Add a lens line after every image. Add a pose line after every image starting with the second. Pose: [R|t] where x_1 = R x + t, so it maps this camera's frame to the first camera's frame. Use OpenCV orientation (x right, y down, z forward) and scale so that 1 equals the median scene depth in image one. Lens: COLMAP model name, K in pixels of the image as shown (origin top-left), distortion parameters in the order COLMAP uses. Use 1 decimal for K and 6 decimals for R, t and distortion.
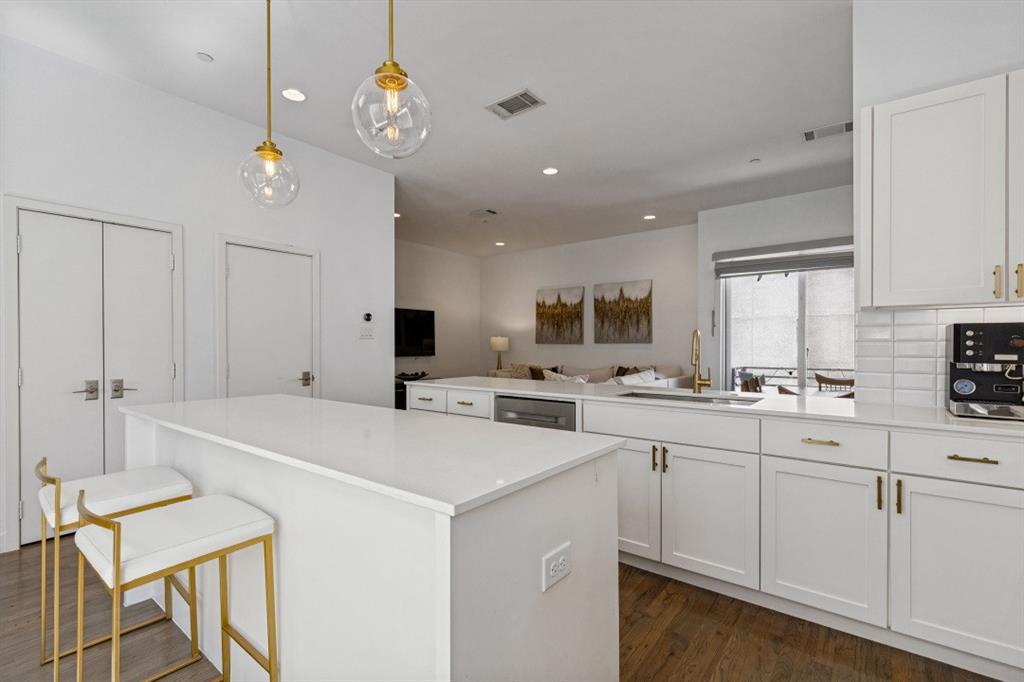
lens RADIAL K [[462.4, 0, 506.3], [0, 462.4, 347.3], [0, 0, 1]] dist [0.005386, 0.000546]
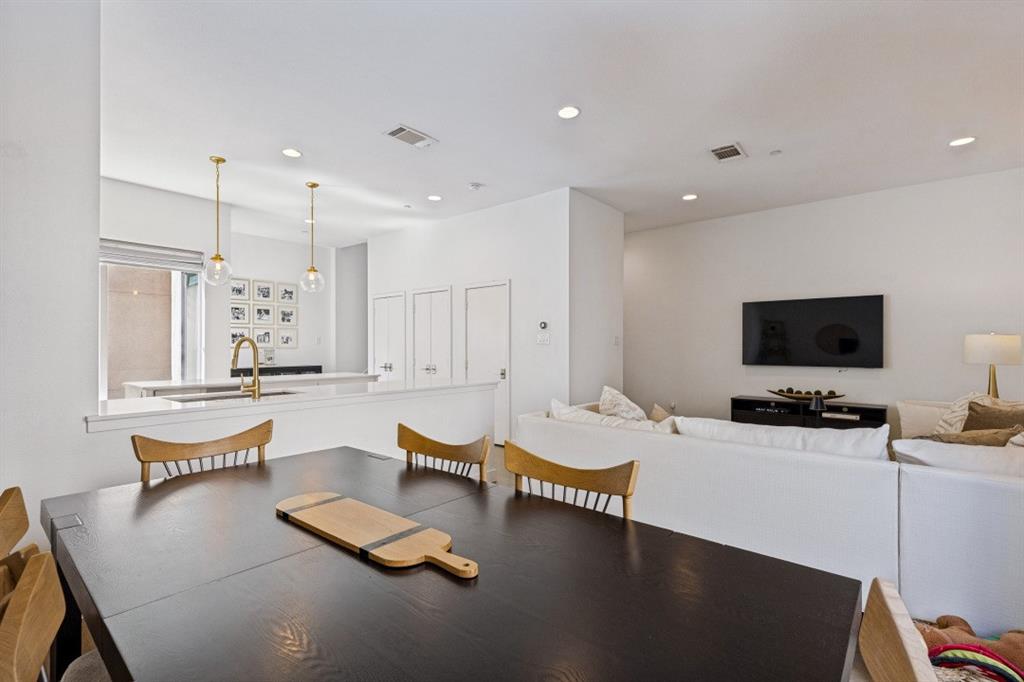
lens RADIAL K [[462.4, 0, 516.0], [0, 462.4, 347.3], [0, 0, 1]] dist [0.005386, 0.000546]
pose [[-0.016391, -0.000160, -0.999866, 0.508249], [-0.008076, 0.999967, -0.000027, -0.005716], [0.999833, 0.008075, -0.016392, 0.586091]]
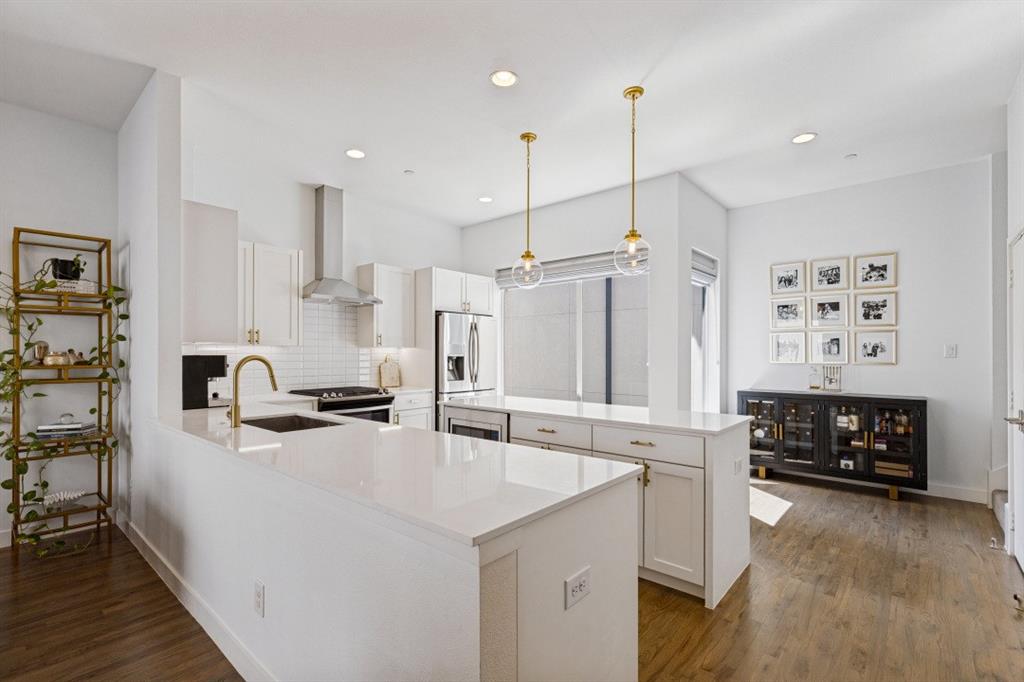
lens RADIAL K [[462.4, 0, 512.9], [0, 462.4, 351.6], [0, 0, 1]] dist [0.005386, 0.000546]
pose [[-0.999327, -0.002040, 0.036630, -0.055297], [-0.001966, 0.999996, 0.002040, -0.016228], [-0.036634, 0.001967, -0.999327, 0.677615]]
